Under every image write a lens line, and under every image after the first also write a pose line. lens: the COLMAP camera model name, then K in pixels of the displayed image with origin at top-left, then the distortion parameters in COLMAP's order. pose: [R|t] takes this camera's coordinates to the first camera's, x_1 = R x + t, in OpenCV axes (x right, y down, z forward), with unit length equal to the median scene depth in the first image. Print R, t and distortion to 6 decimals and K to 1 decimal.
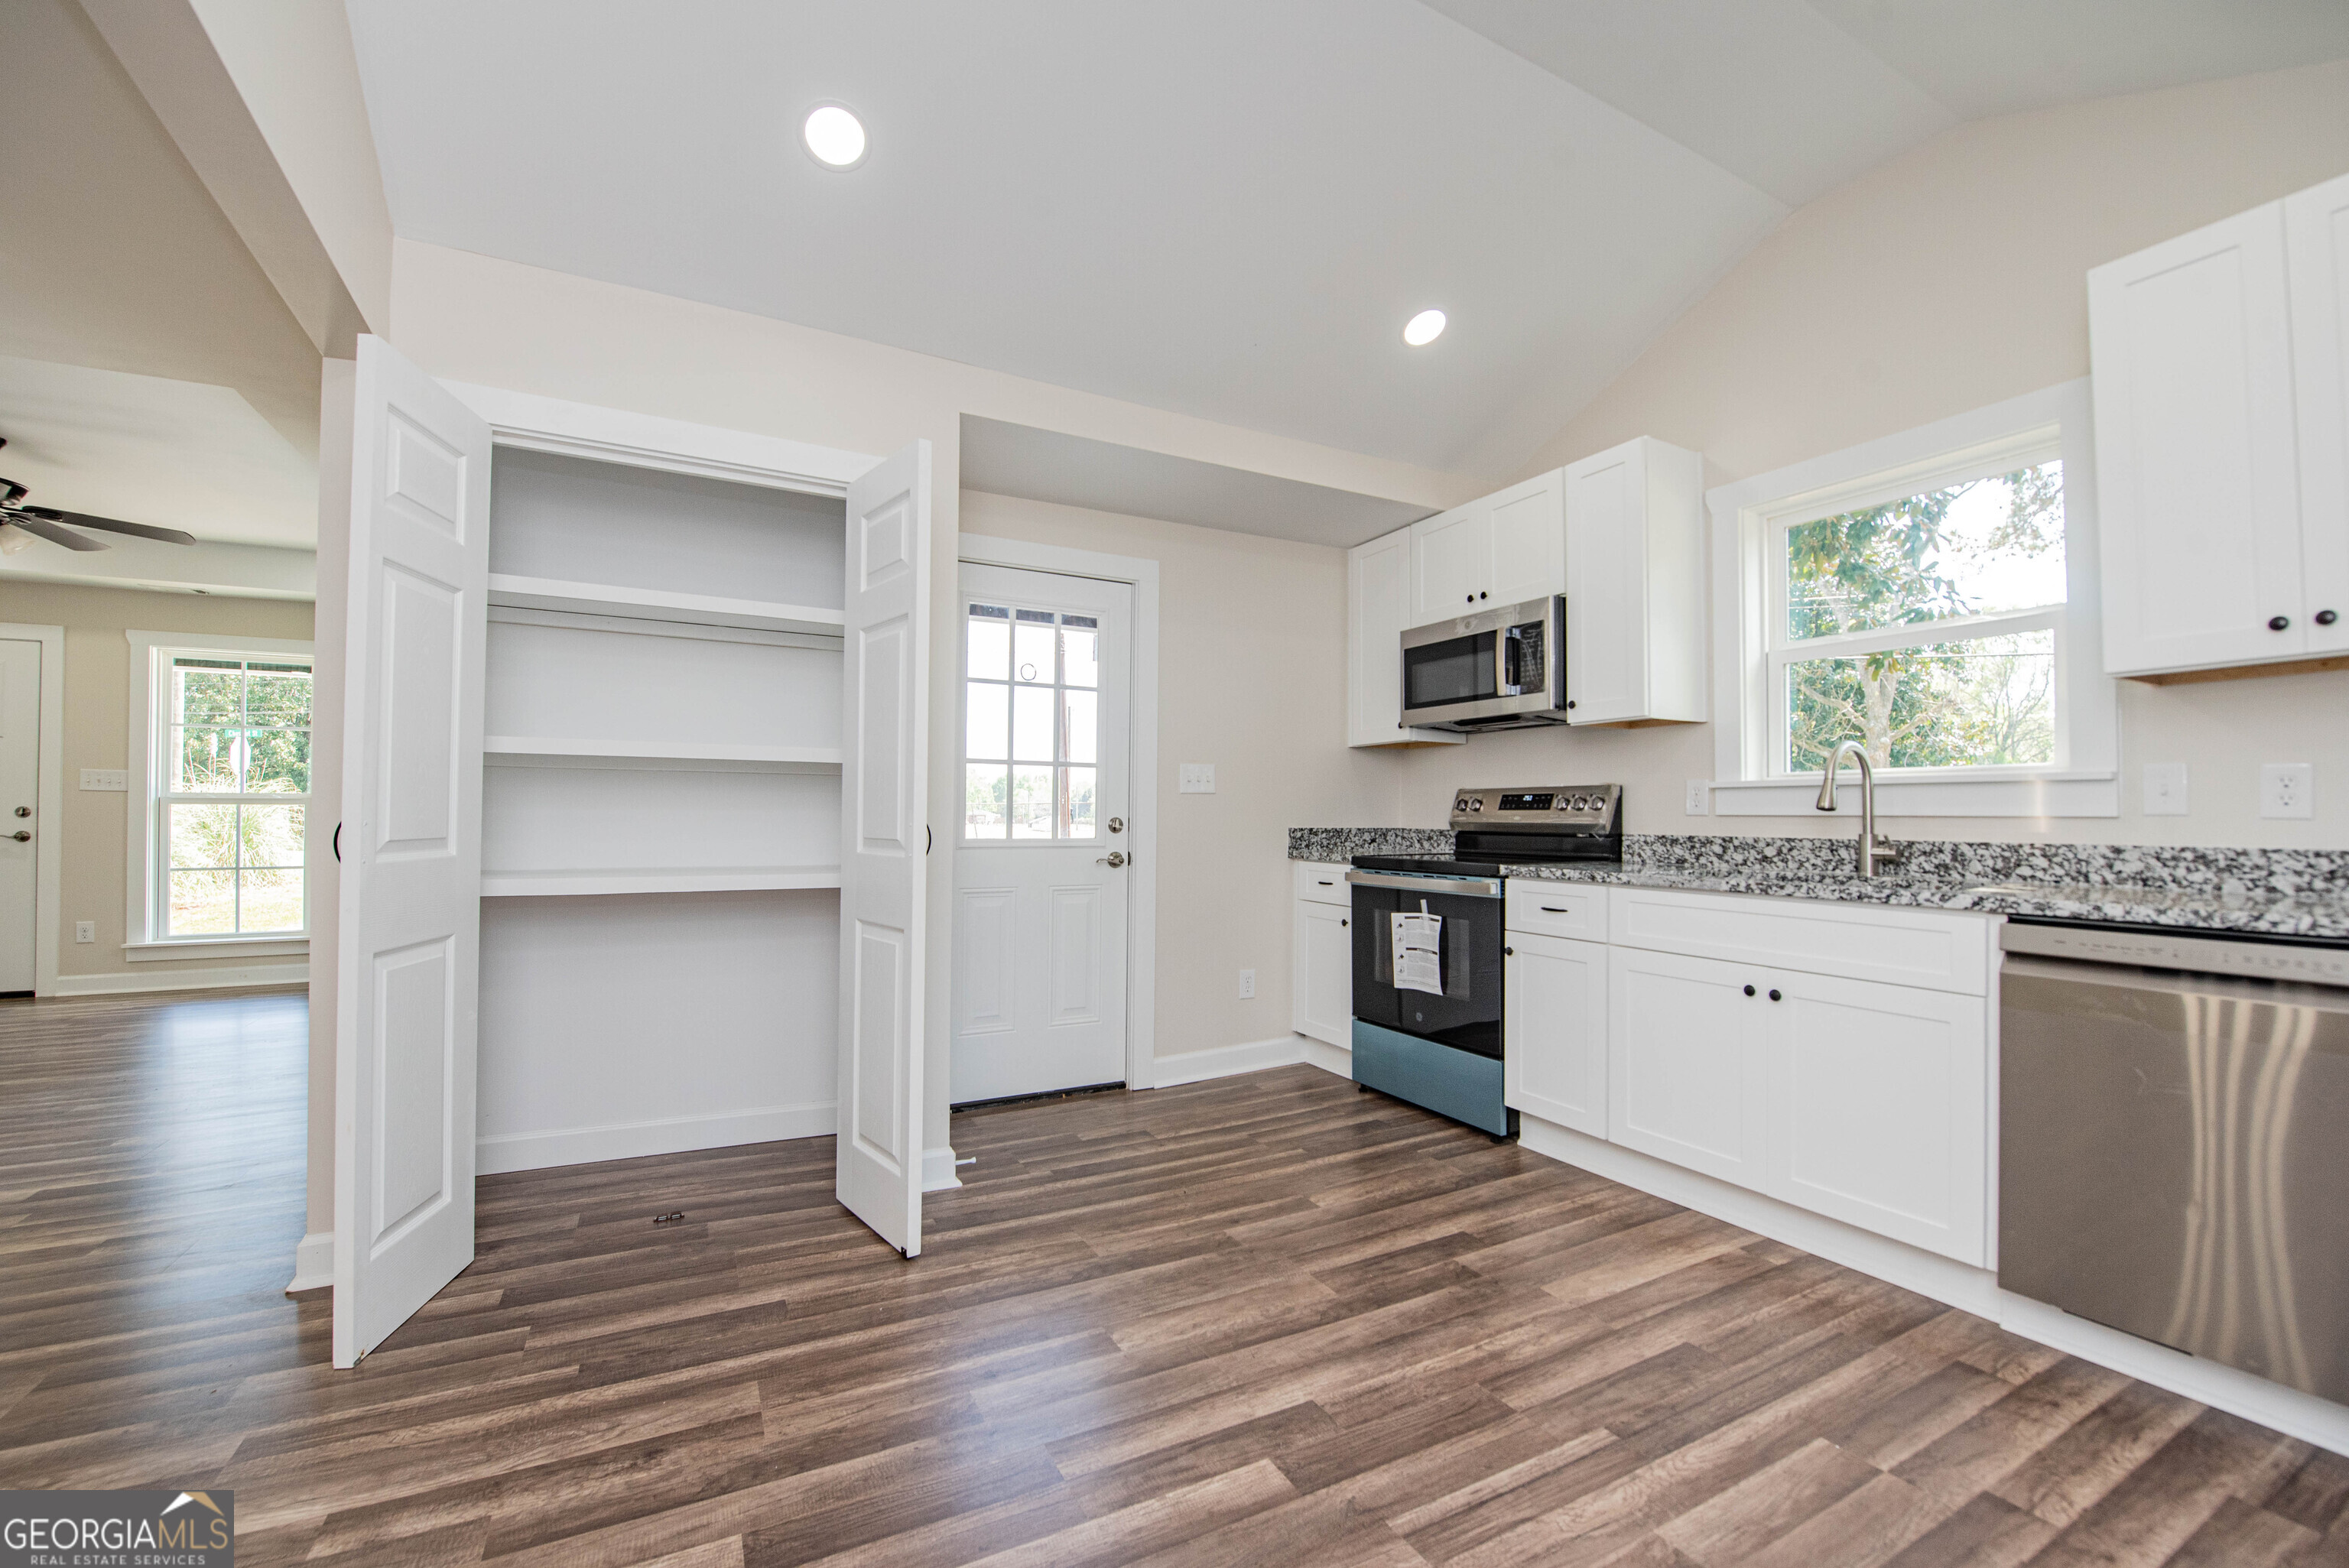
lens RADIAL K [[943.8, 0, 1159.5], [0, 943.8, 796.3], [0, 0, 1]] dist [-0.016055, -0.002654]
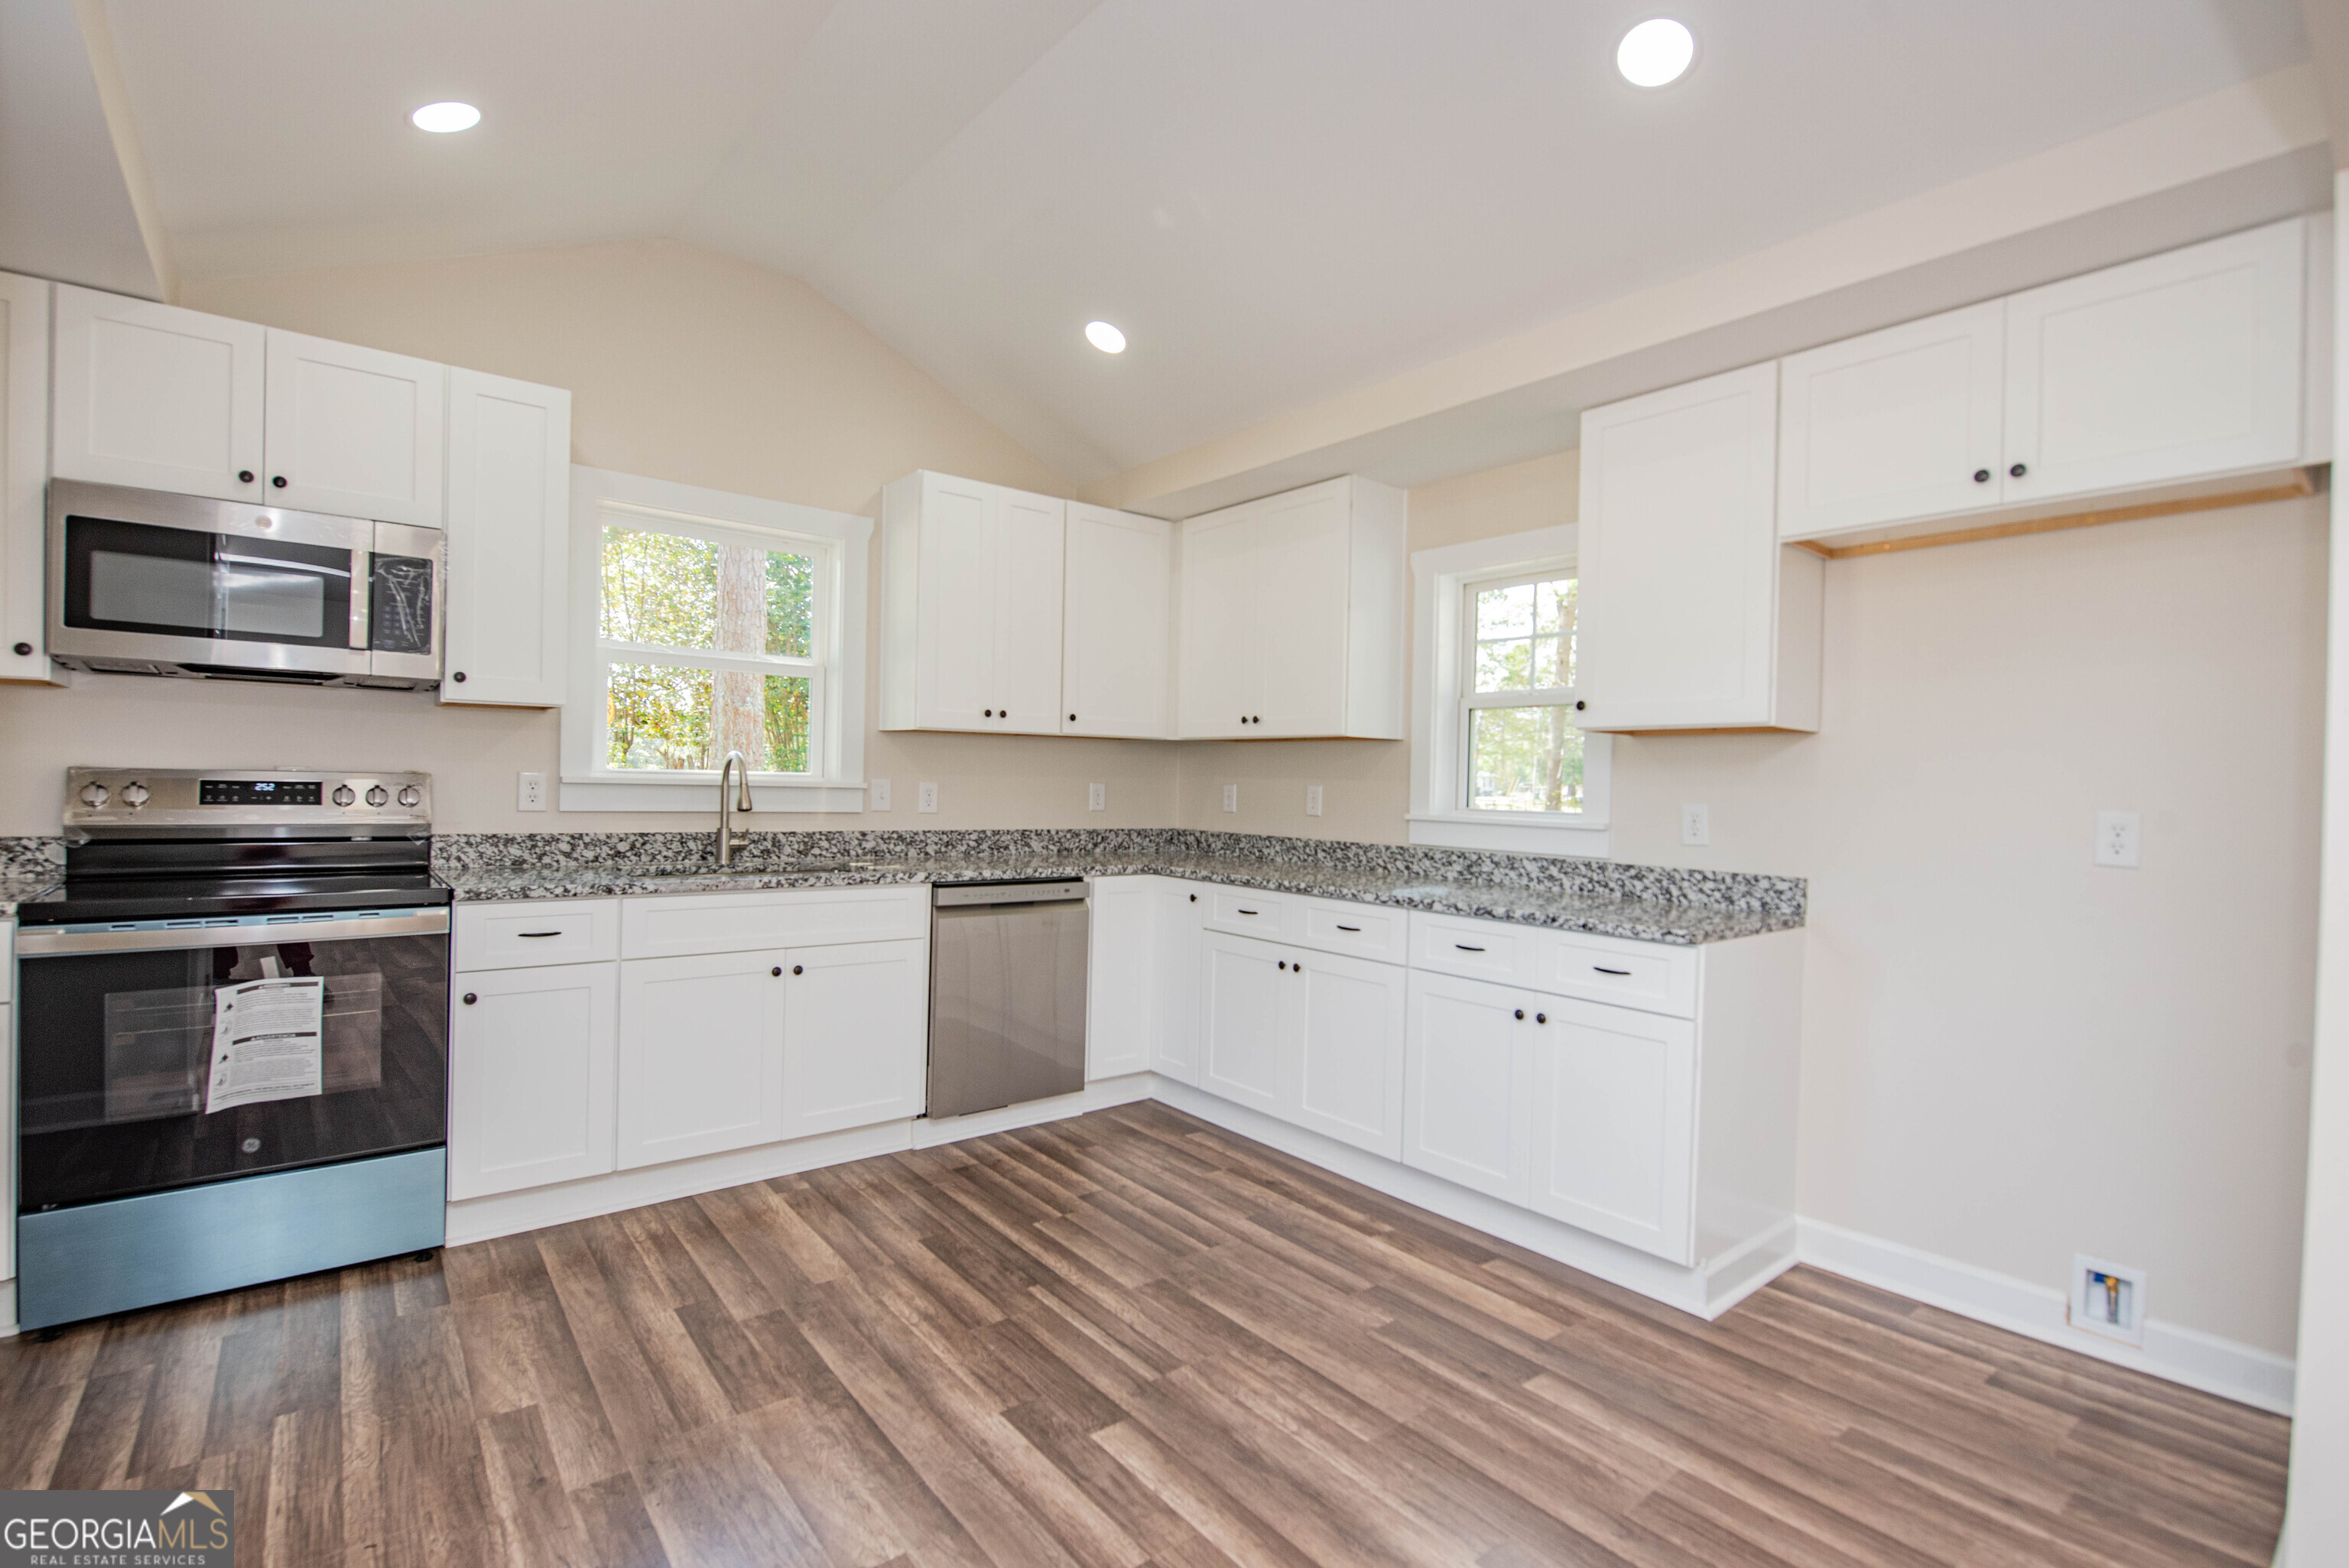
lens RADIAL K [[1072.8, 0, 1162.7], [0, 1072.8, 791.0], [0, 0, 1]] dist [-0.007696, -0.002512]
pose [[-0.186505, -0.019830, 0.982254, -0.634948], [-0.046367, 0.998860, 0.011362, -0.044697], [-0.981359, -0.043426, -0.187212, 0.660443]]
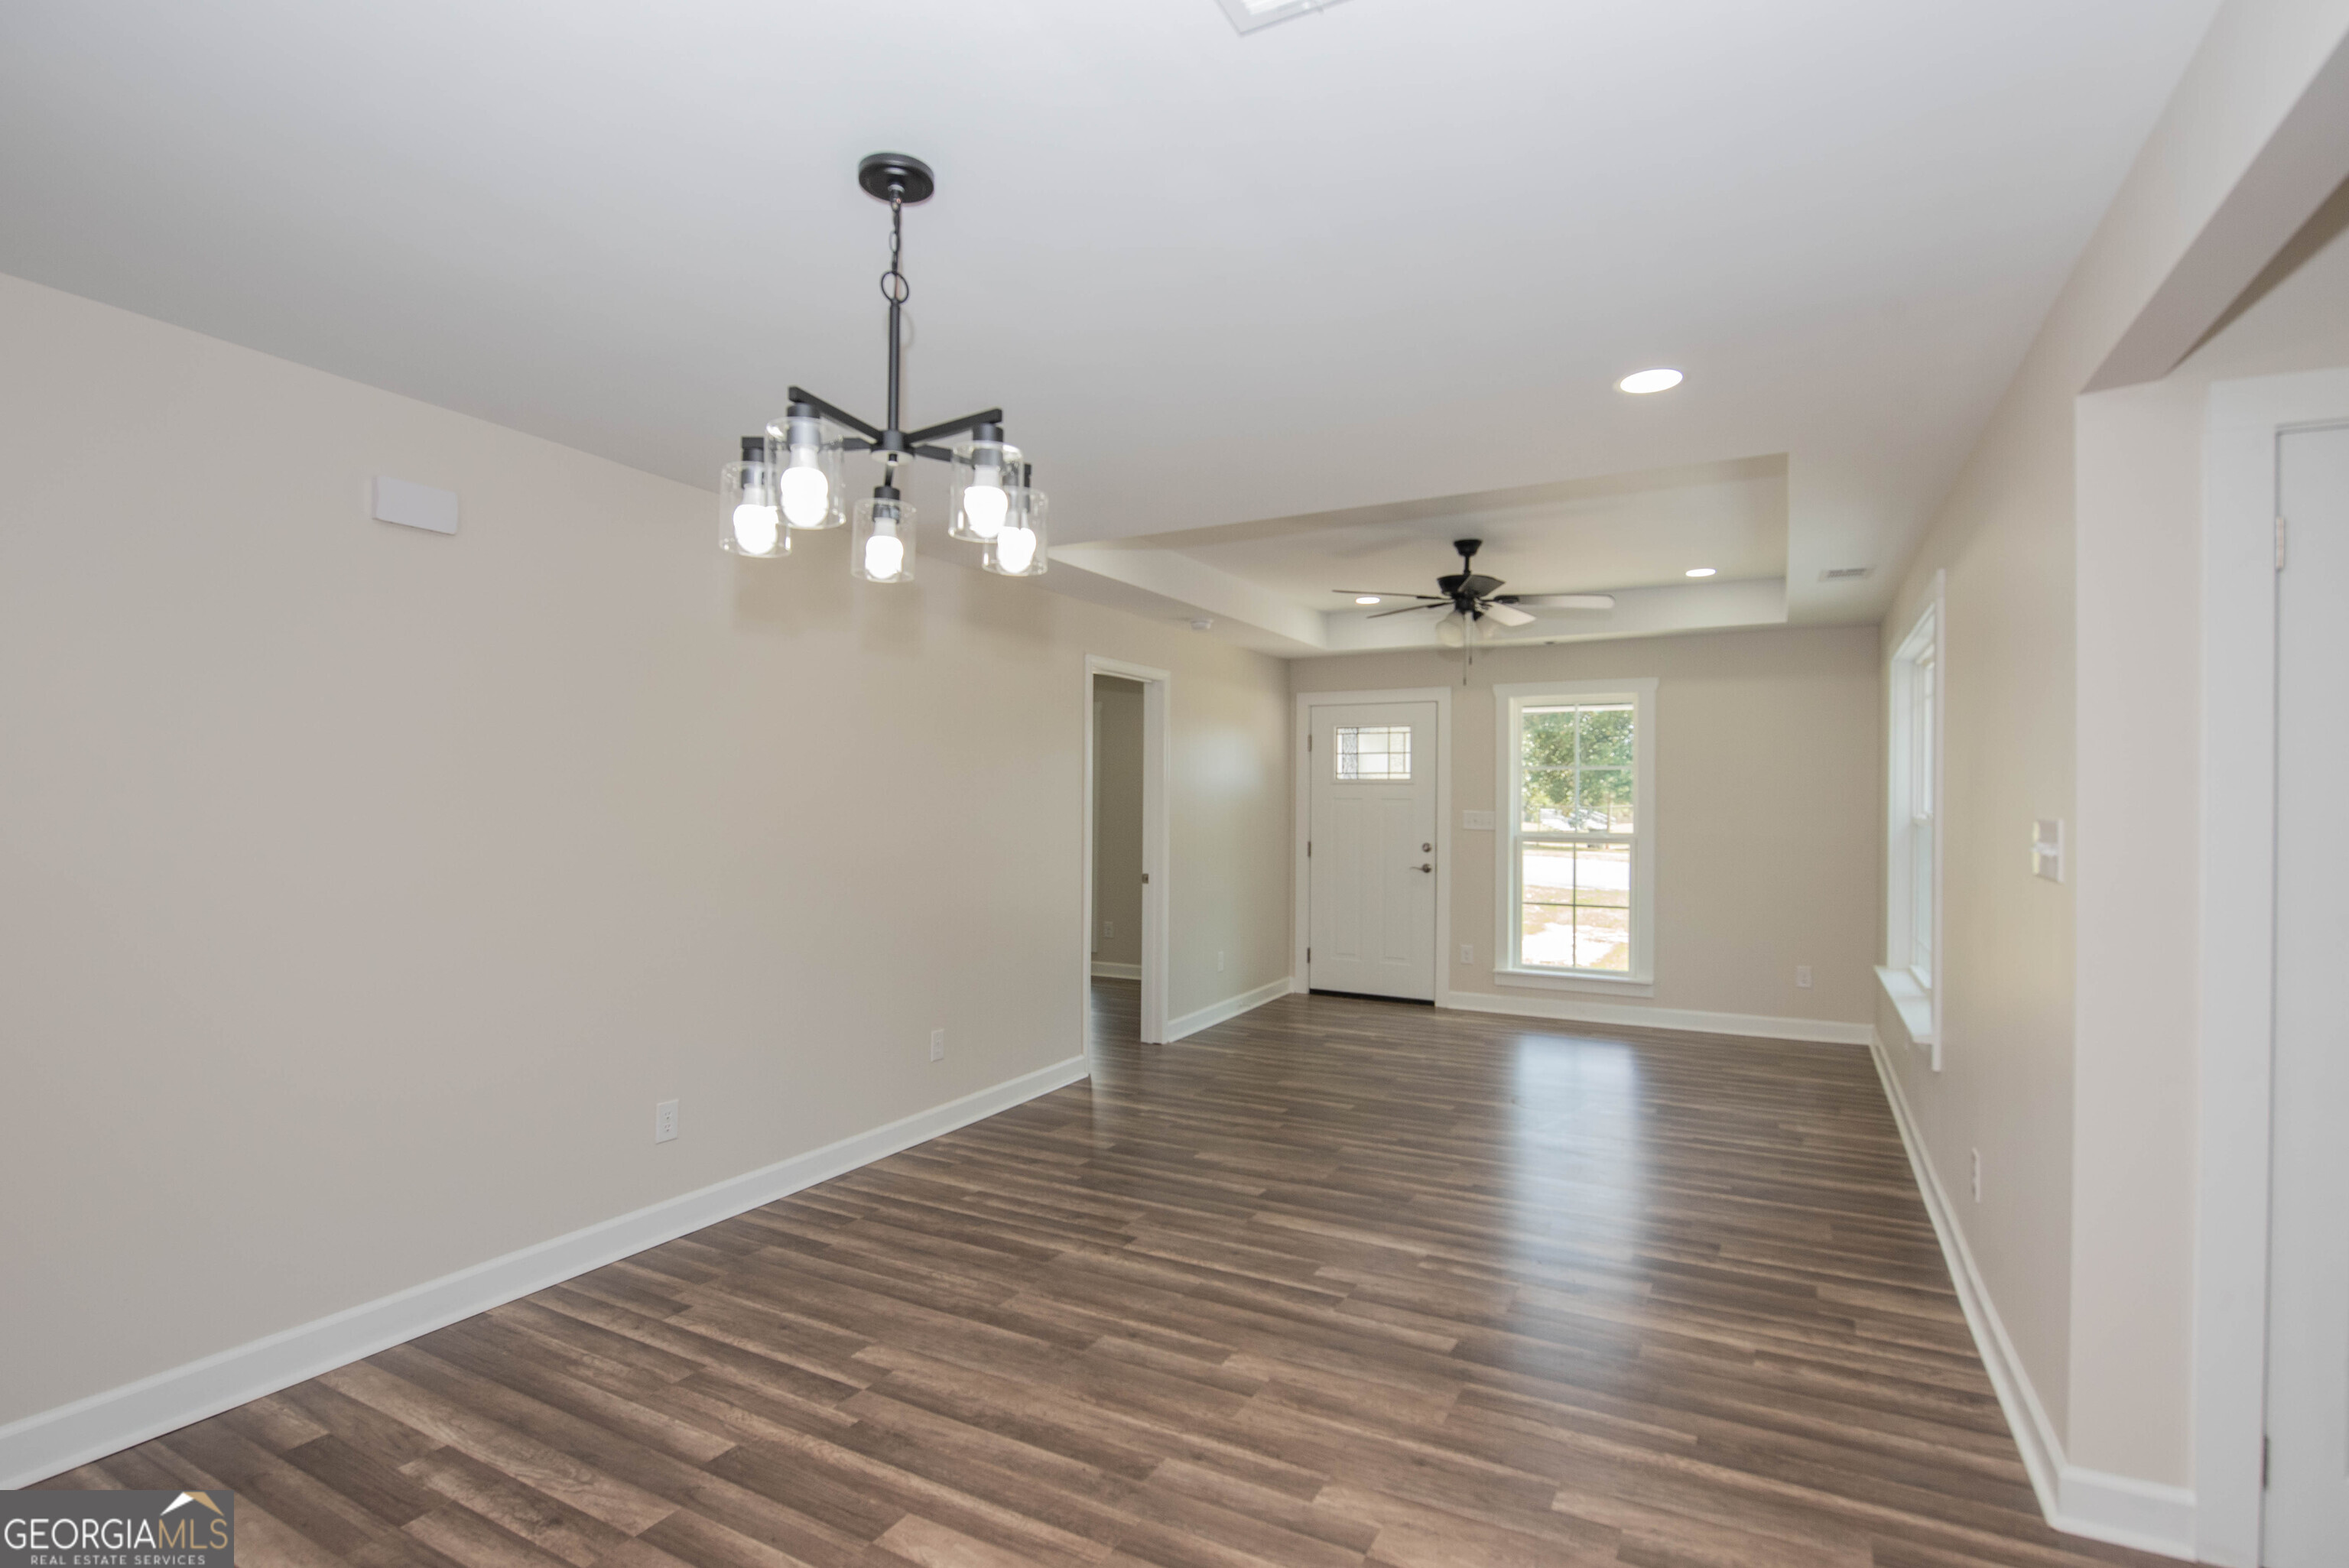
lens RADIAL K [[1135.2, 0, 1163.8], [0, 1135.2, 783.5], [0, 0, 1]] dist [-0.010416, -0.002728]
pose [[0.552939, -0.015342, -0.833080, -0.393341], [0.008745, 0.999882, -0.012610, -0.092322], [0.833176, -0.000313, 0.553008, -0.163923]]
